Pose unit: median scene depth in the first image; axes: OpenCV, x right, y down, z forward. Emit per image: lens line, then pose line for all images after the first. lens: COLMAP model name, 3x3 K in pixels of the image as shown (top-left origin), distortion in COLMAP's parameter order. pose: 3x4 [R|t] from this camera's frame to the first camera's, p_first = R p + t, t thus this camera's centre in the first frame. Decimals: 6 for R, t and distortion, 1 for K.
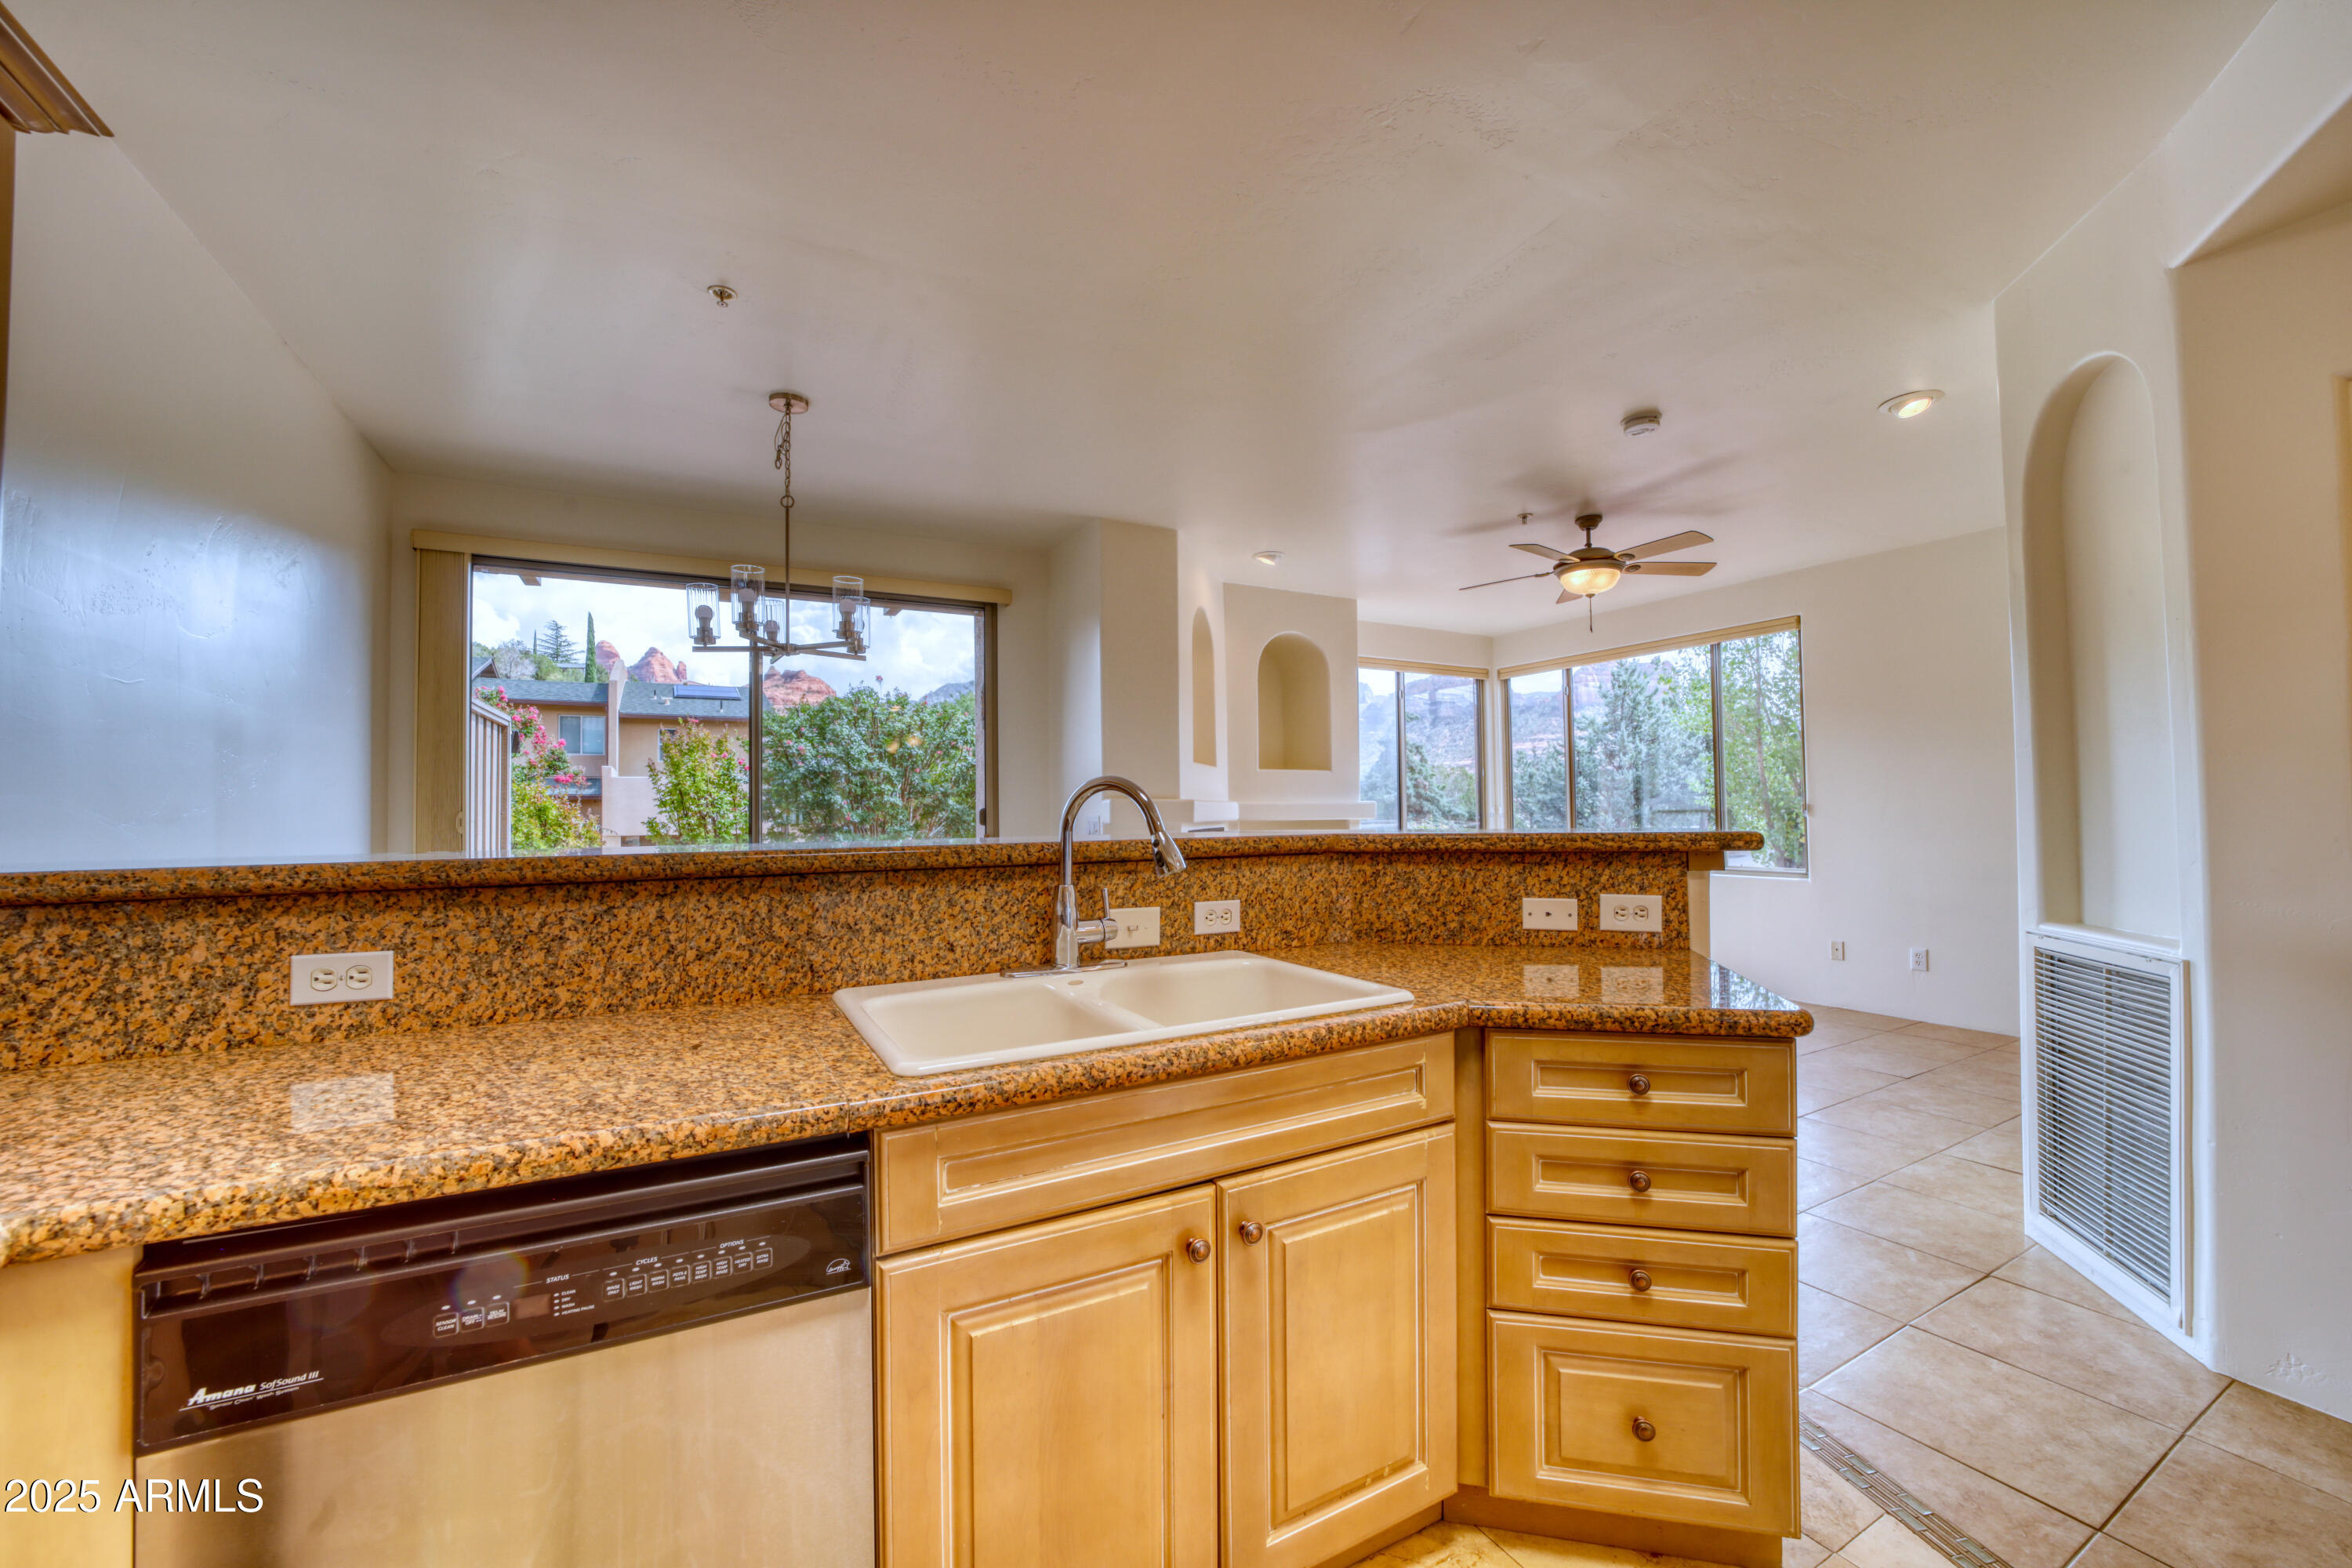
lens RADIAL K [[909.0, 0, 1179.1], [0, 909.0, 792.8], [0, 0, 1]] dist [-0.028656, 0.005141]
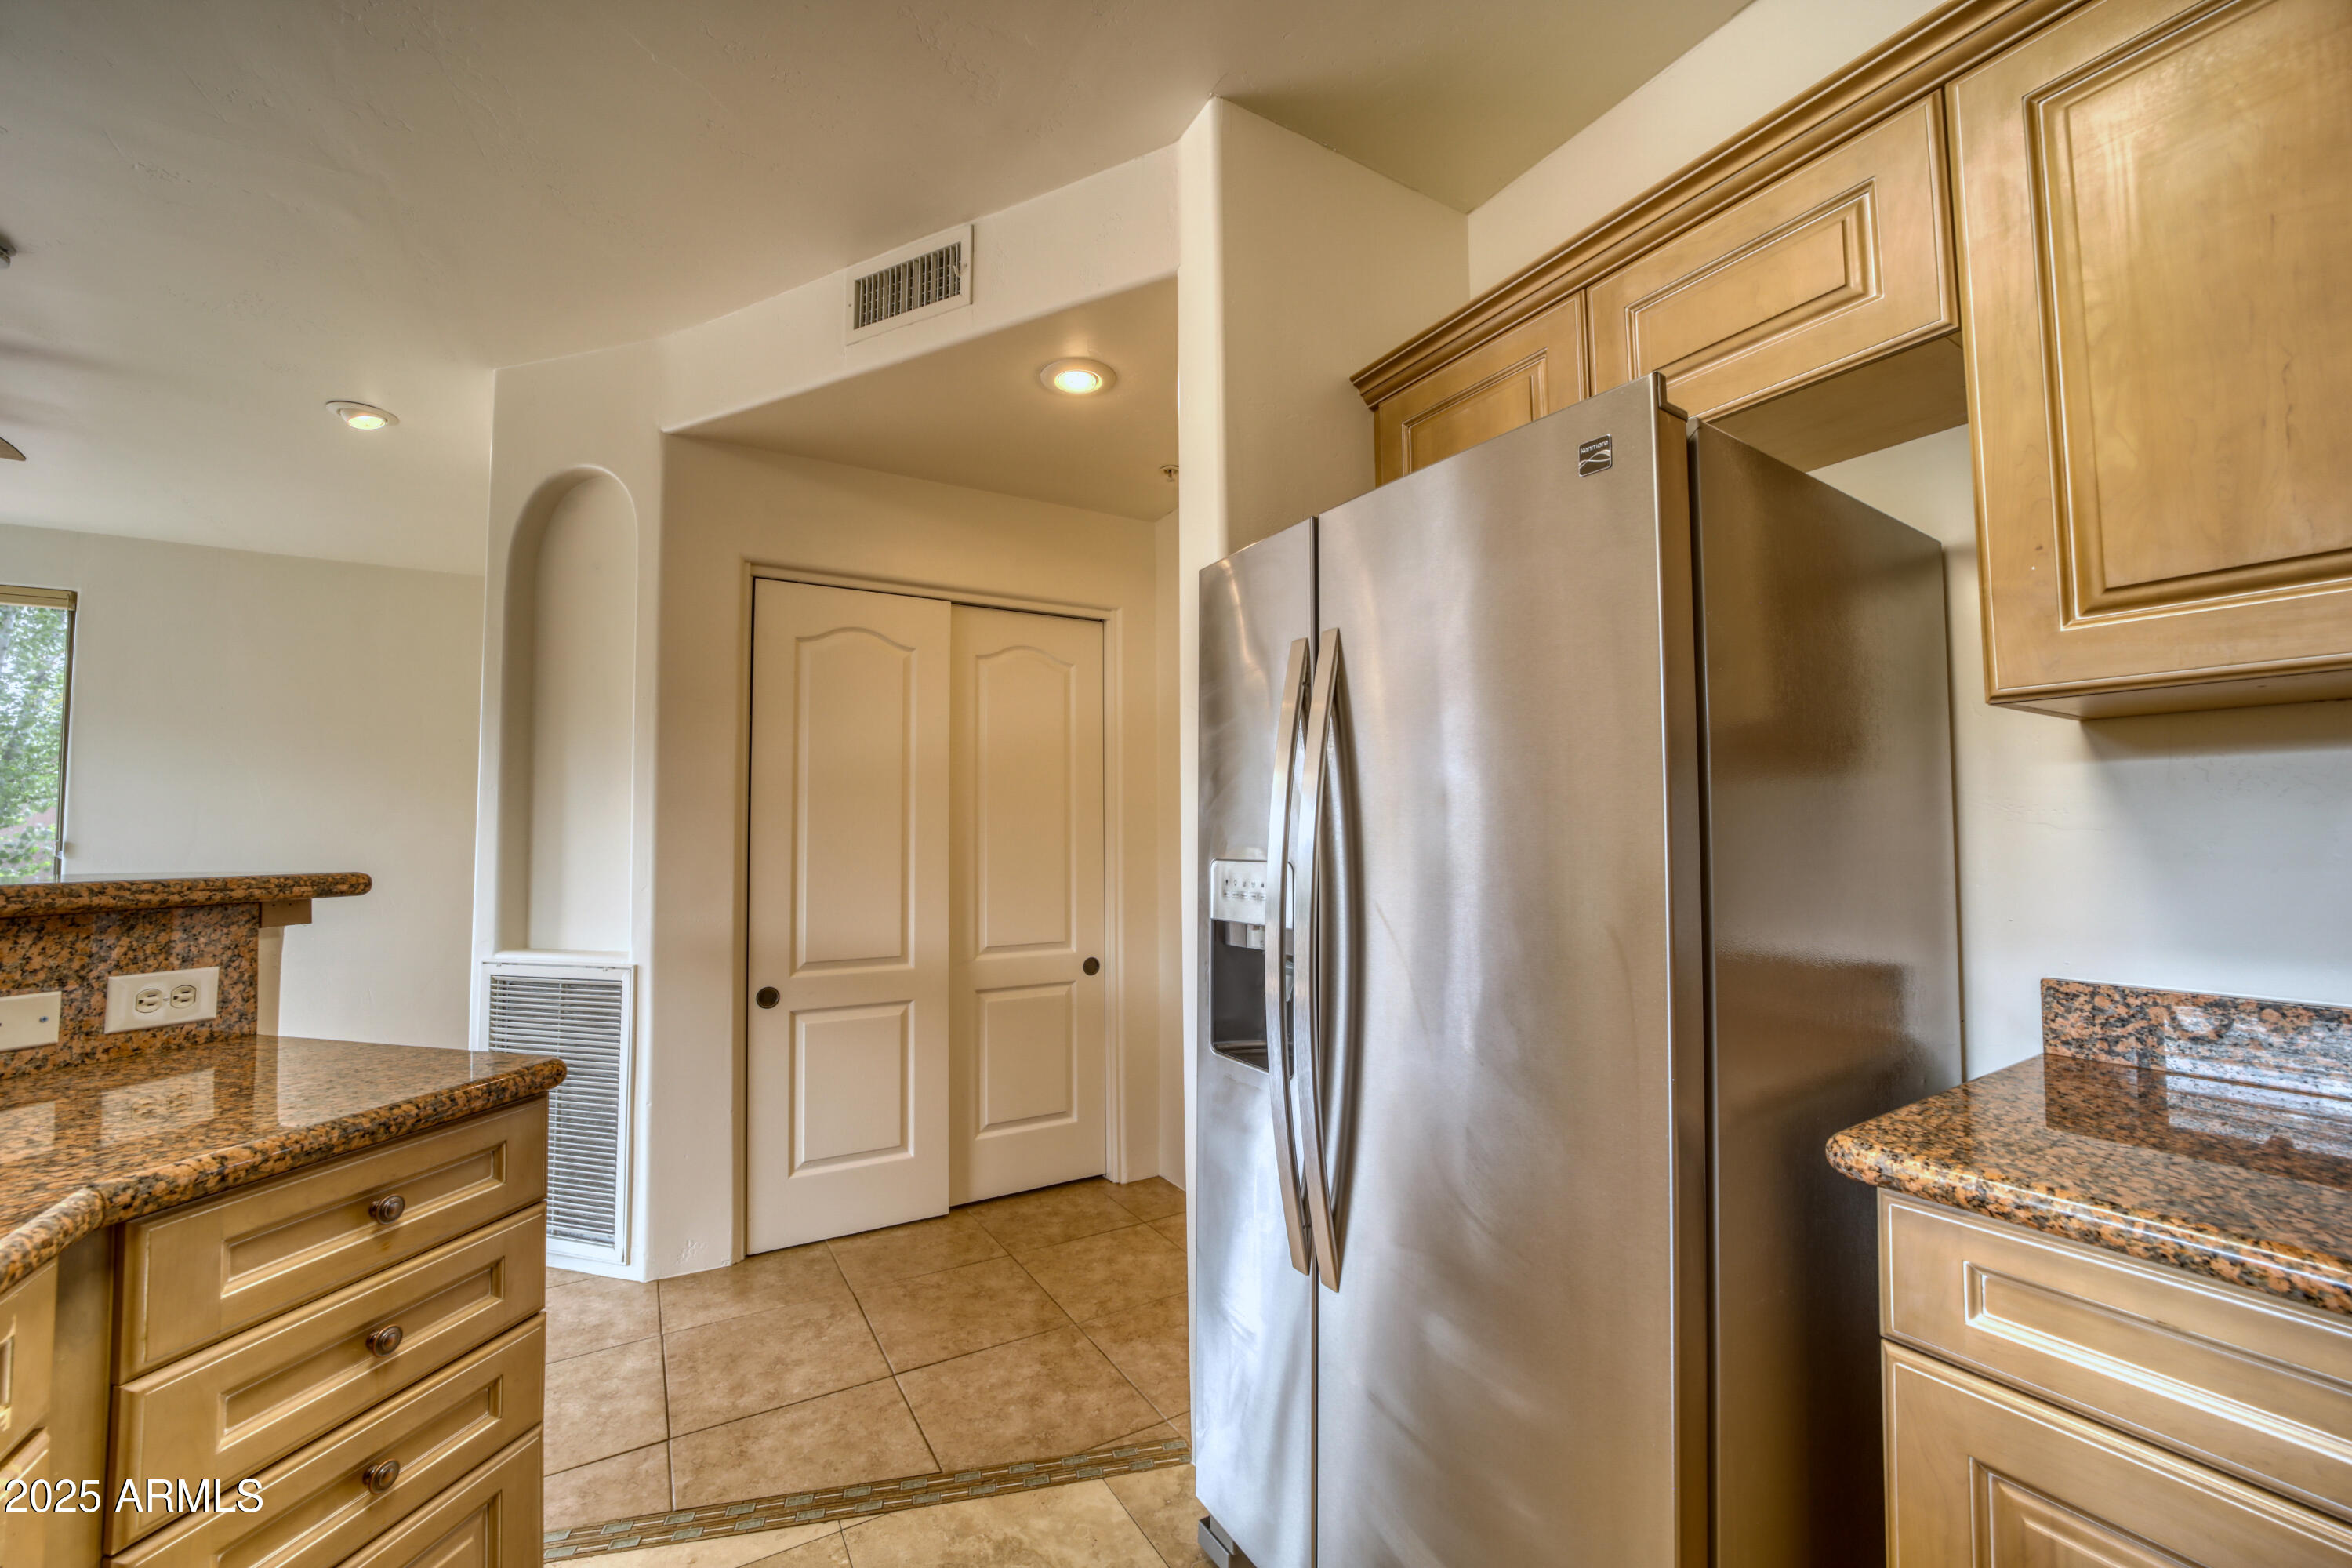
lens RADIAL K [[909.0, 0, 1178.6], [0, 909.0, 790.8], [0, 0, 1]] dist [-0.028656, 0.005141]
pose [[-0.037106, 0.060941, 0.997451, -0.199138], [-0.013380, 0.998019, -0.061474, 0.008573], [-0.999222, -0.015627, -0.036217, 0.271036]]
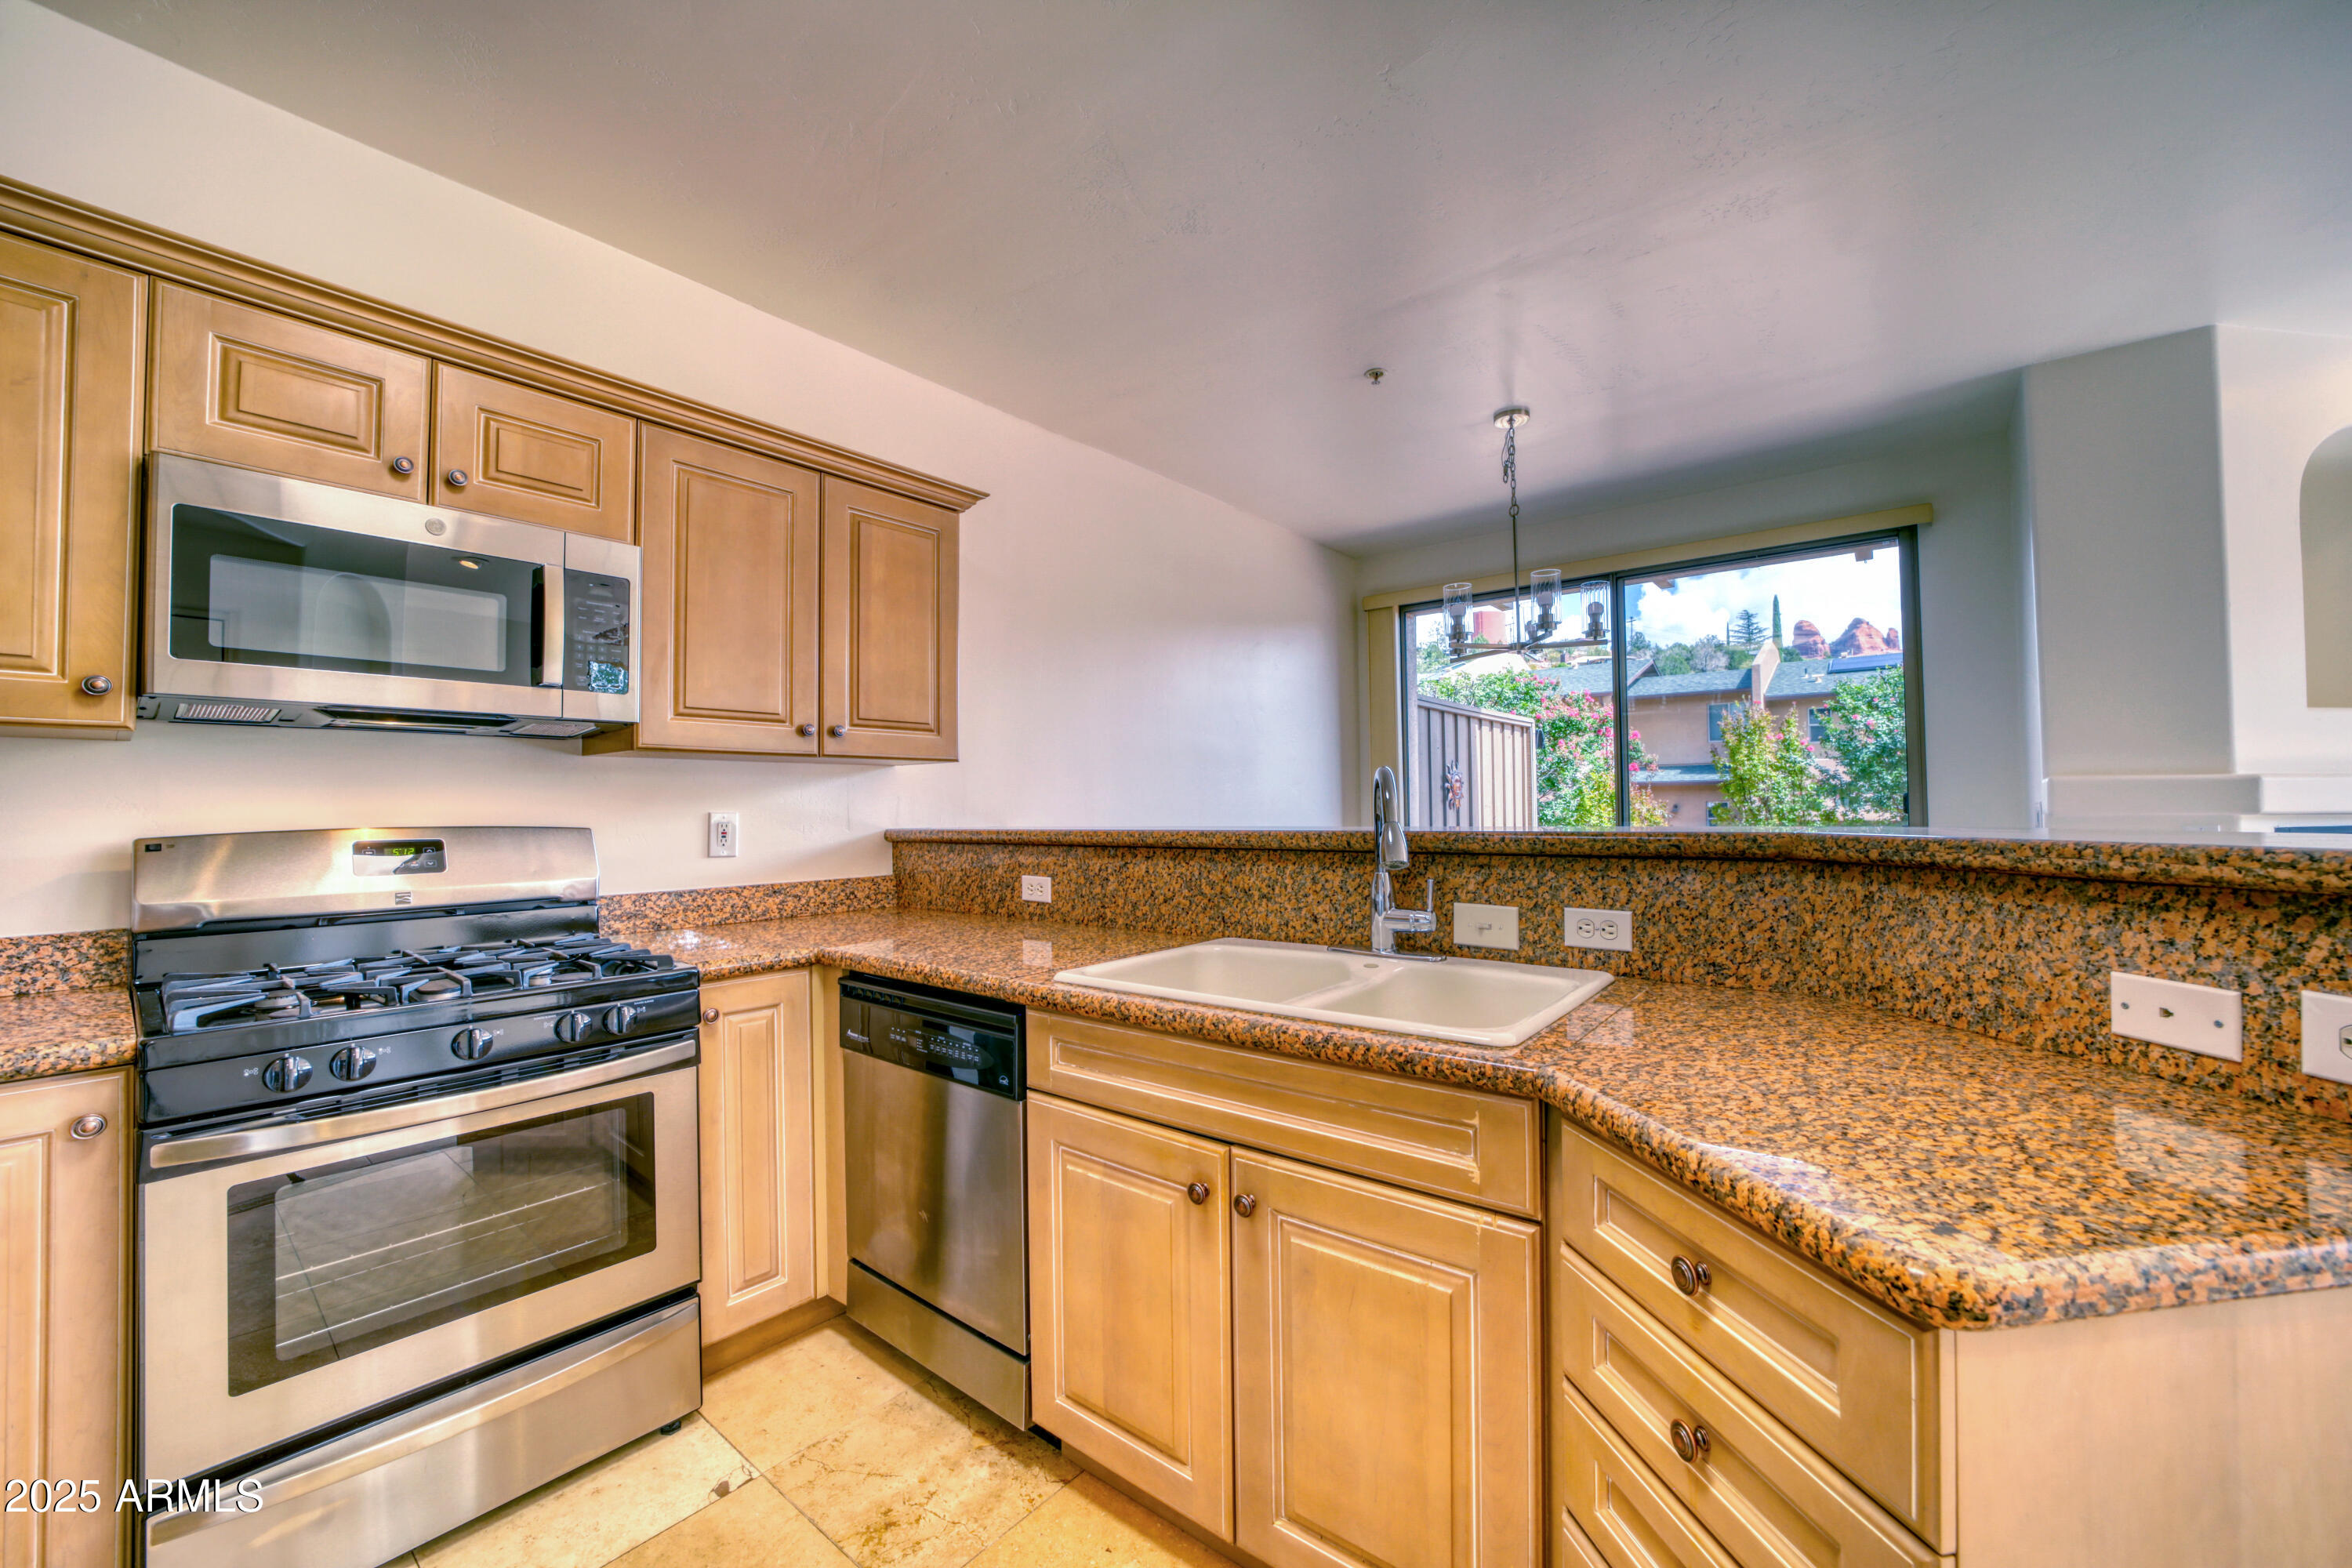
lens RADIAL K [[909.0, 0, 1182.0], [0, 909.0, 794.0], [0, 0, 1]] dist [-0.028656, 0.005141]
pose [[0.381222, -0.008383, -0.924446, 0.667703], [0.026047, 0.999659, 0.001676, 0.003841], [0.924117, -0.024718, 0.381310, 0.353961]]
